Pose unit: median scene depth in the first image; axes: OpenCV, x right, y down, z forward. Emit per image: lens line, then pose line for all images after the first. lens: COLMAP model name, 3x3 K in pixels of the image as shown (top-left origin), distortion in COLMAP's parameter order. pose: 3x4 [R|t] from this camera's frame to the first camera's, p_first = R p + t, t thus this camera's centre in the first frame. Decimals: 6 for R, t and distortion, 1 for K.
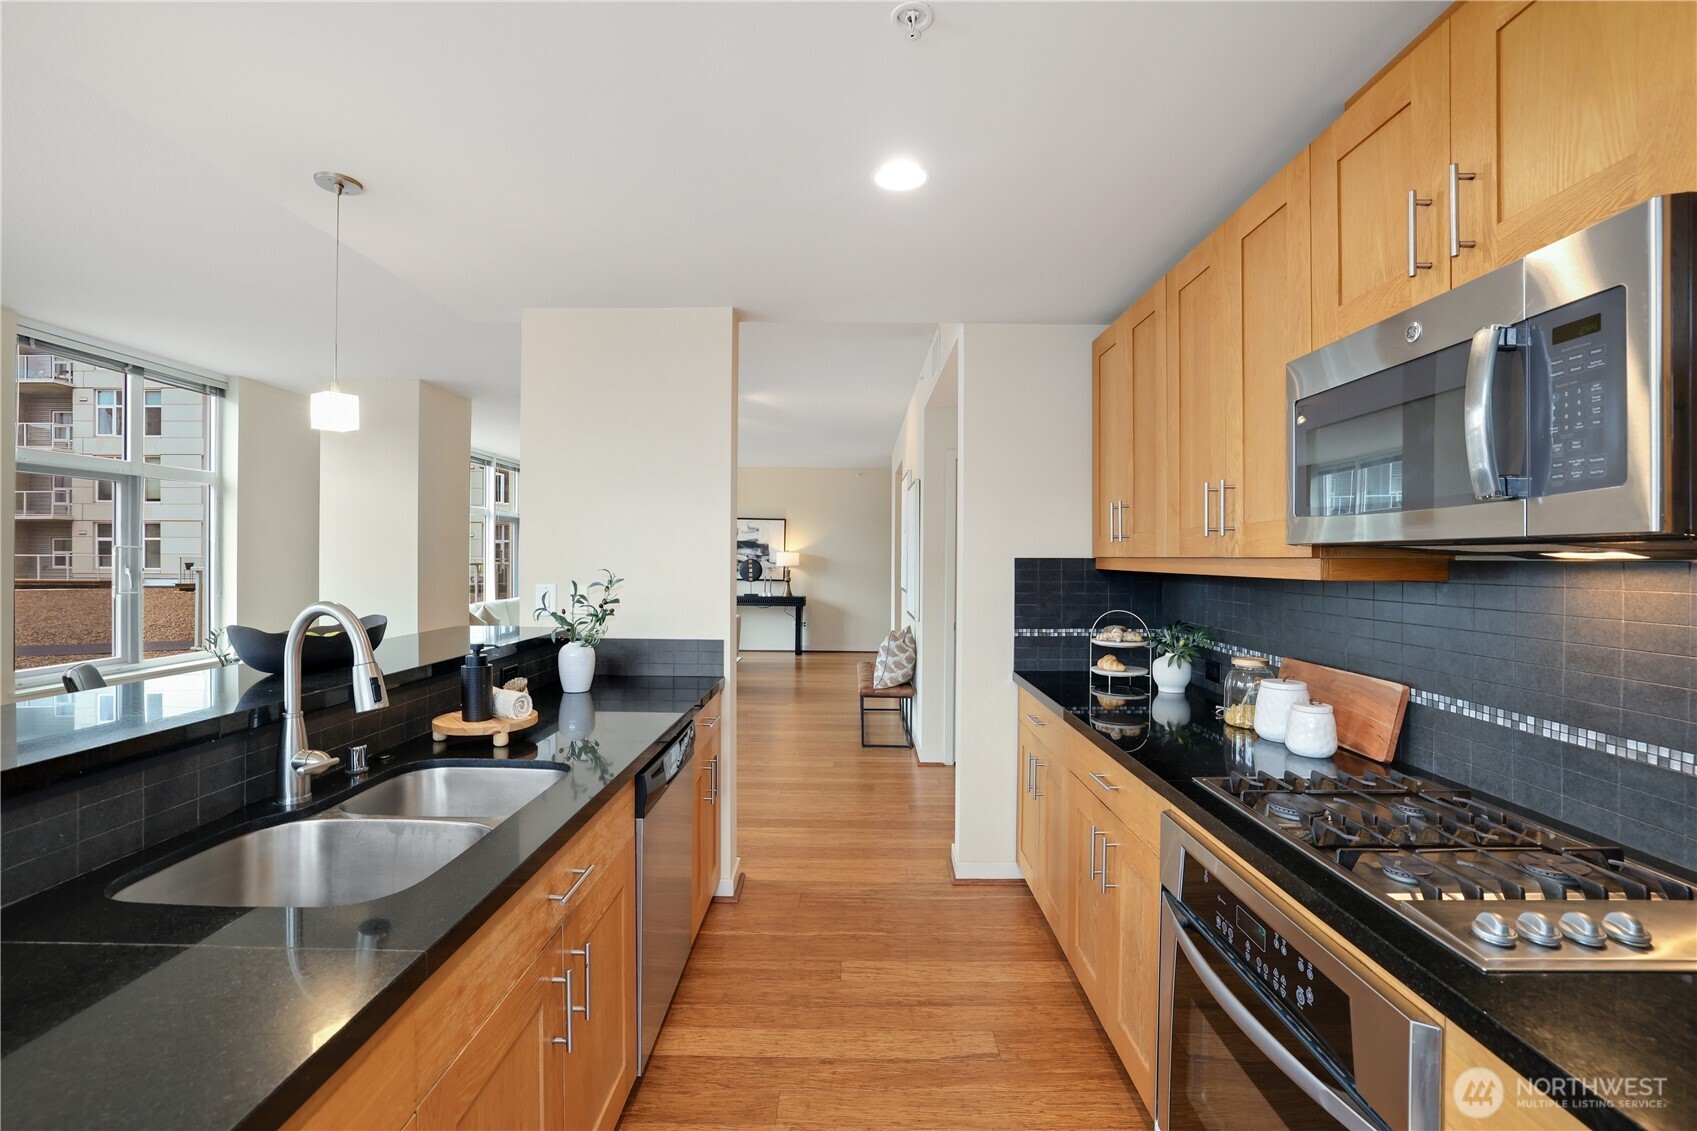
lens RADIAL K [[741.8, 0, 842.8], [0, 741.8, 559.1], [0, 0, 1]] dist [-0.038637, 0.014120]
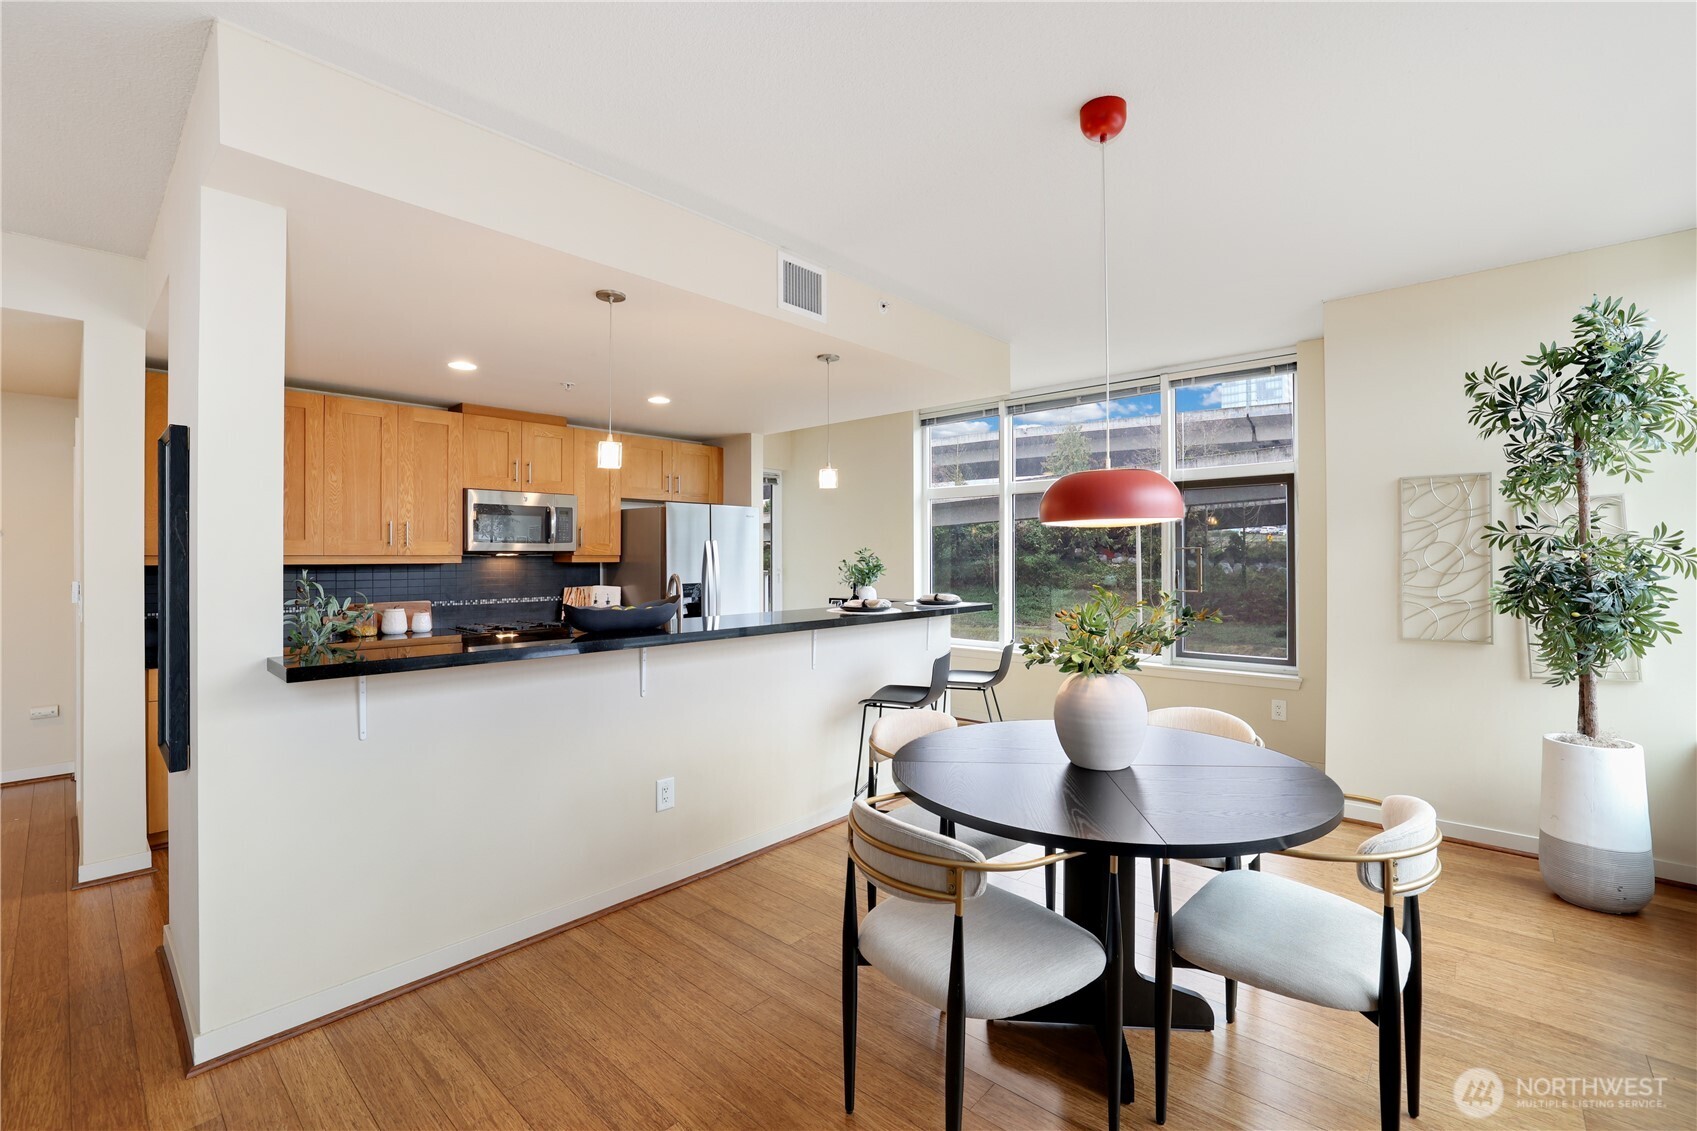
lens RADIAL K [[741.8, 0, 836.4], [0, 741.8, 558.4], [0, 0, 1]] dist [-0.038637, 0.014120]
pose [[-0.739539, -0.004371, 0.673100, -1.911727], [-0.000794, 0.999984, 0.005621, -0.005260], [-0.673114, 0.003623, -0.739530, 1.692667]]
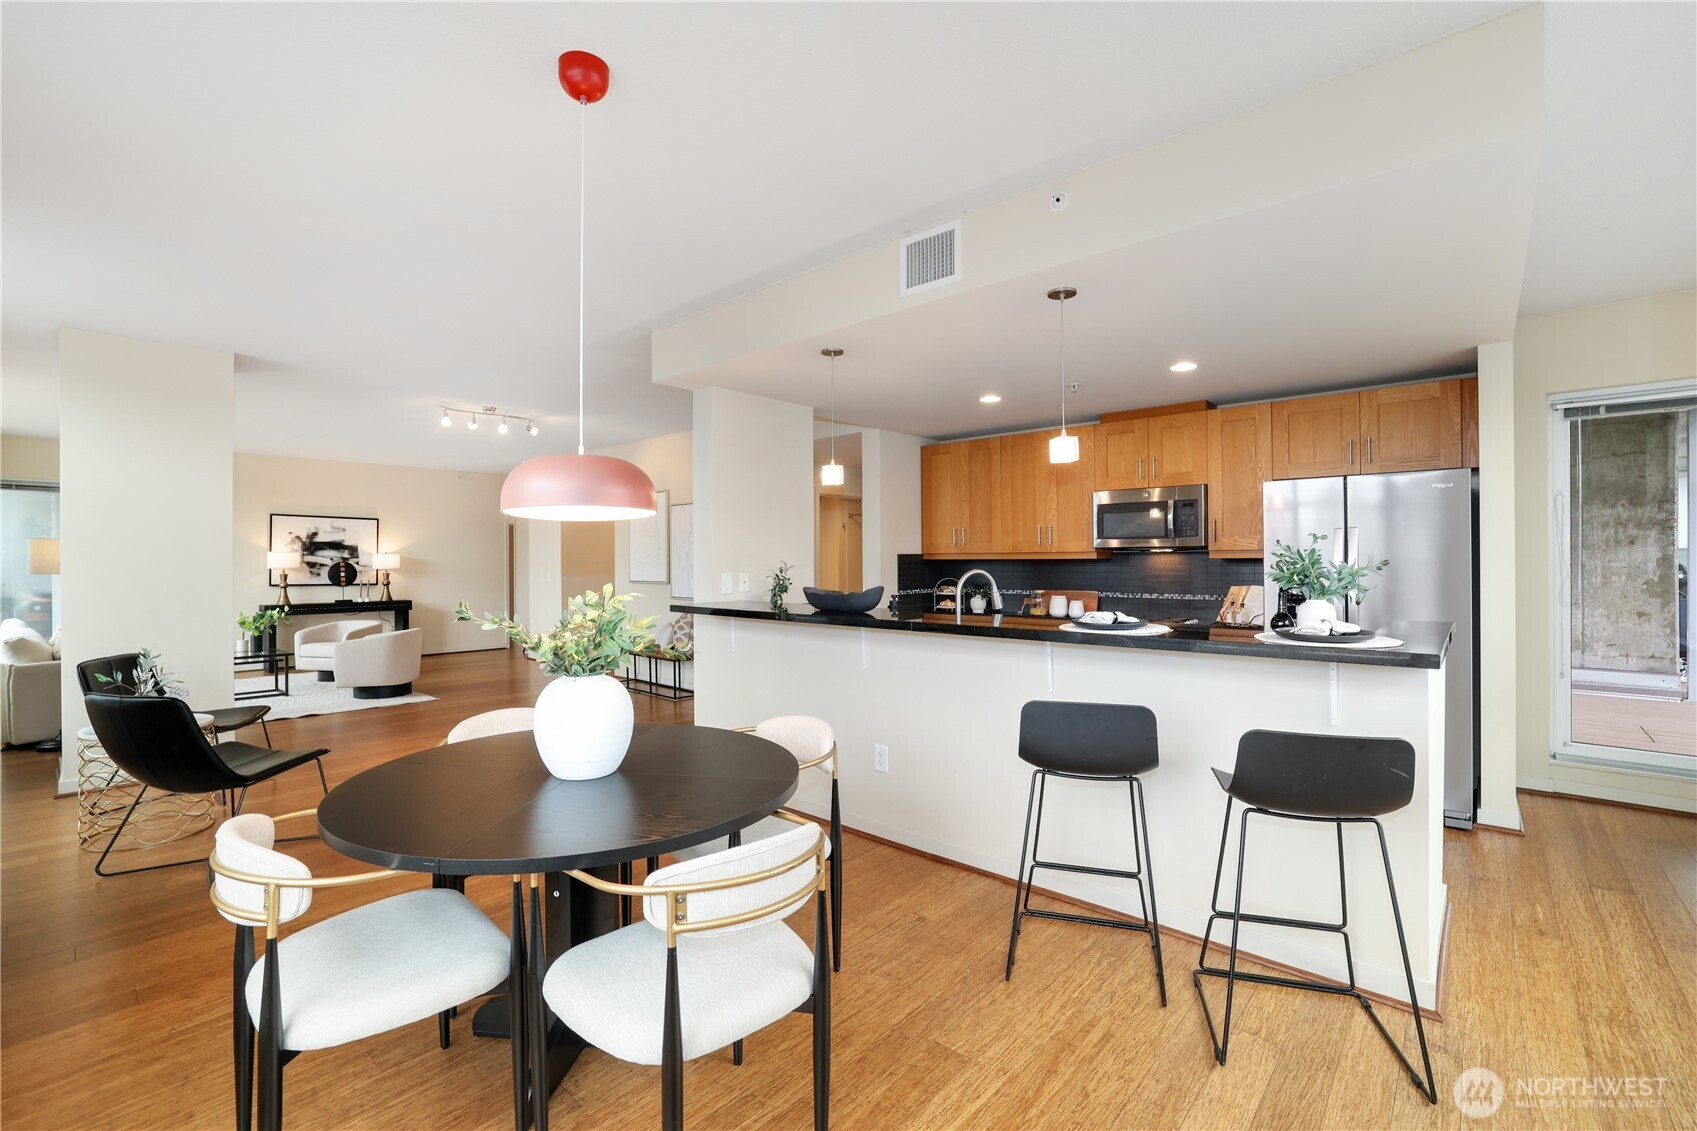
lens RADIAL K [[741.8, 0, 843.1], [0, 741.8, 559.6], [0, 0, 1]] dist [-0.038637, 0.014120]
pose [[0.673945, -0.008459, 0.738733, -1.985909], [0.010460, 0.999943, 0.001907, 0.012053], [-0.738707, 0.006442, 0.673996, -0.304843]]
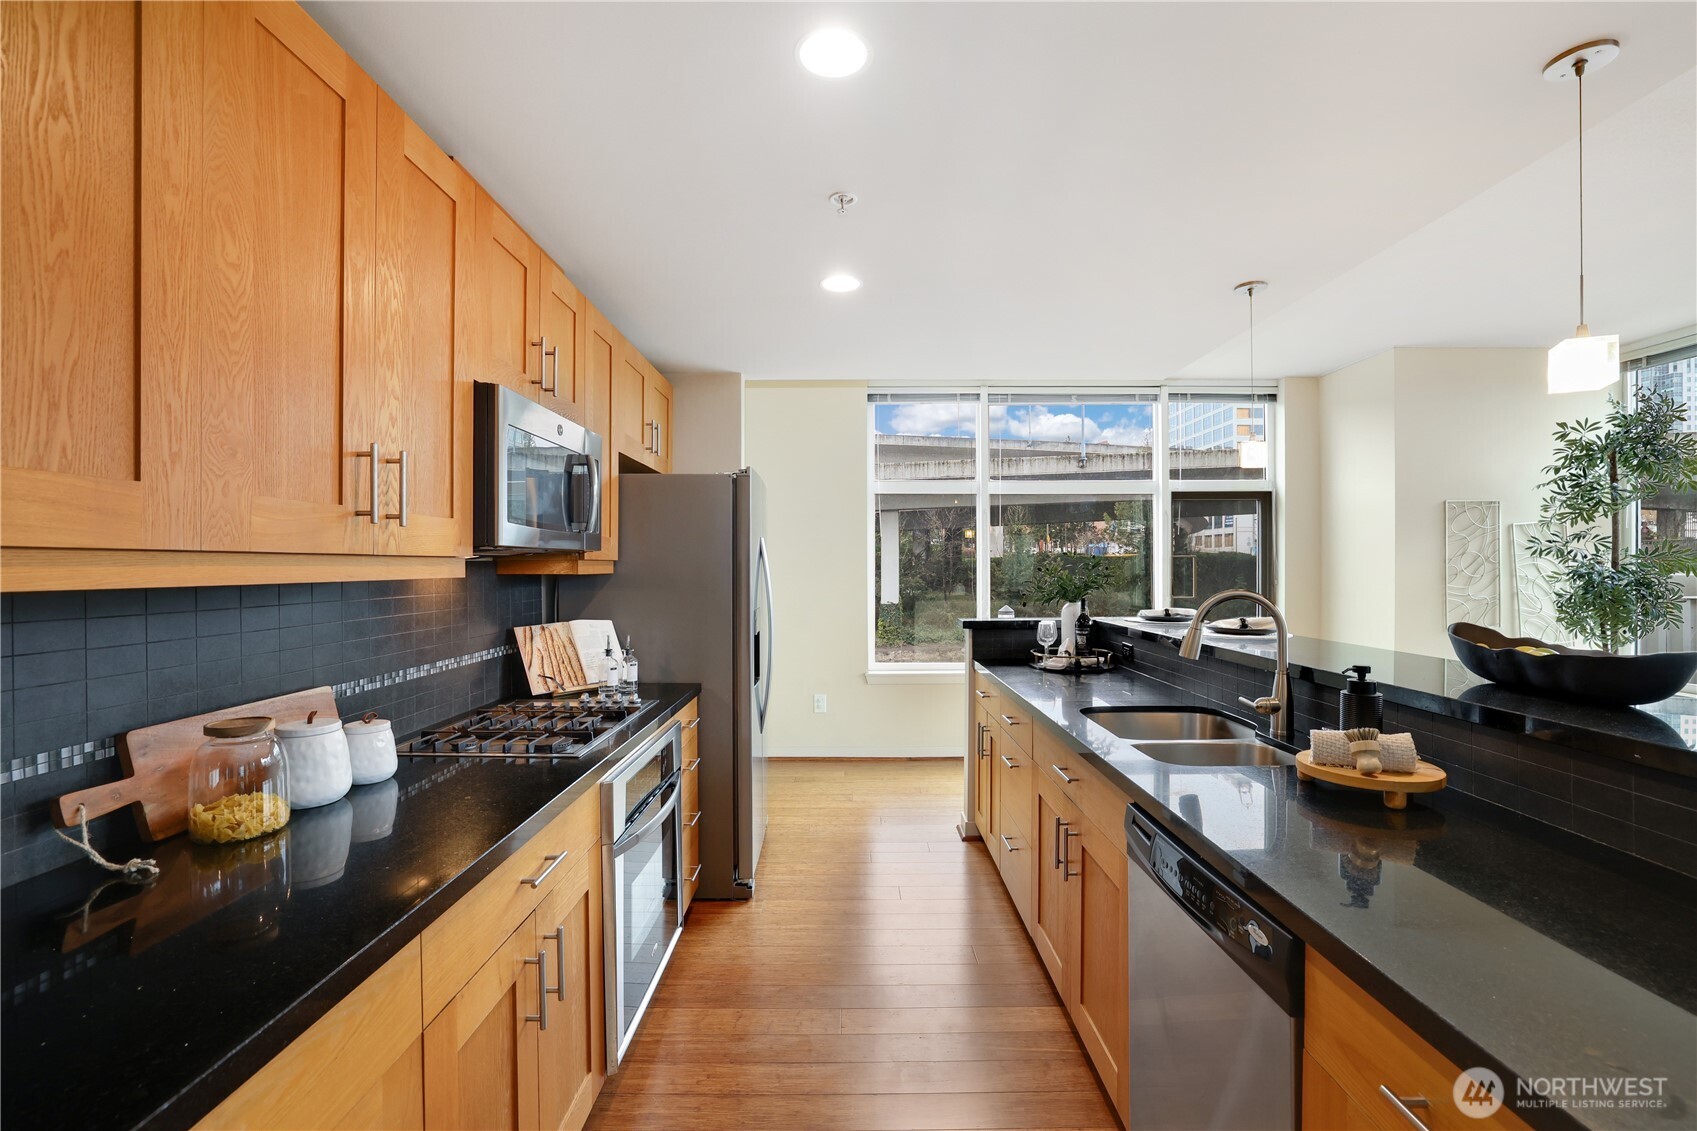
lens RADIAL K [[741.8, 0, 841.5], [0, 741.8, 568.2], [0, 0, 1]] dist [-0.038637, 0.014120]
pose [[-0.999979, -0.002908, -0.005725, 0.069918], [-0.002937, 0.999982, 0.005183, 0.006229], [0.005710, 0.005200, -0.999970, 1.650323]]
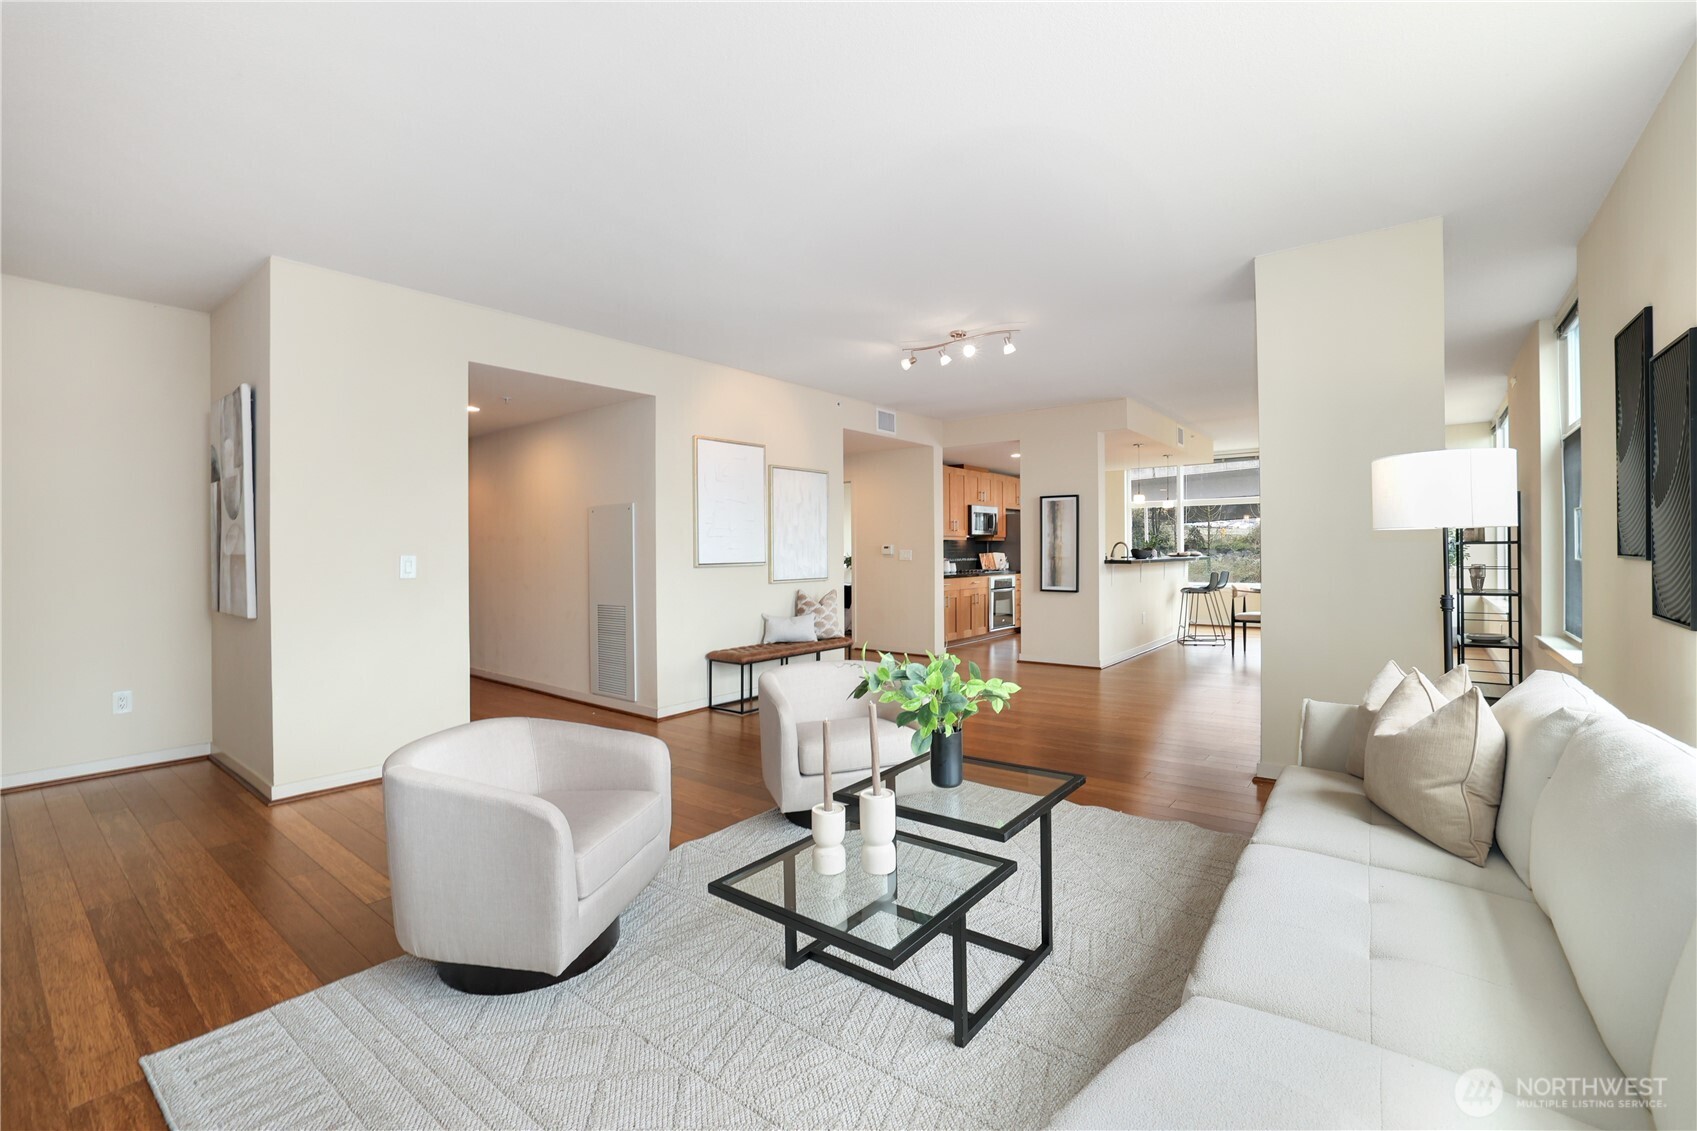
lens RADIAL K [[741.8, 0, 852.0], [0, 741.8, 559.6], [0, 0, 1]] dist [-0.038637, 0.014120]
pose [[-0.796292, -0.001837, 0.604910, -1.860438], [0.007284, 0.999894, 0.012625, 0.084377], [-0.604869, 0.014459, -0.796194, 5.157303]]
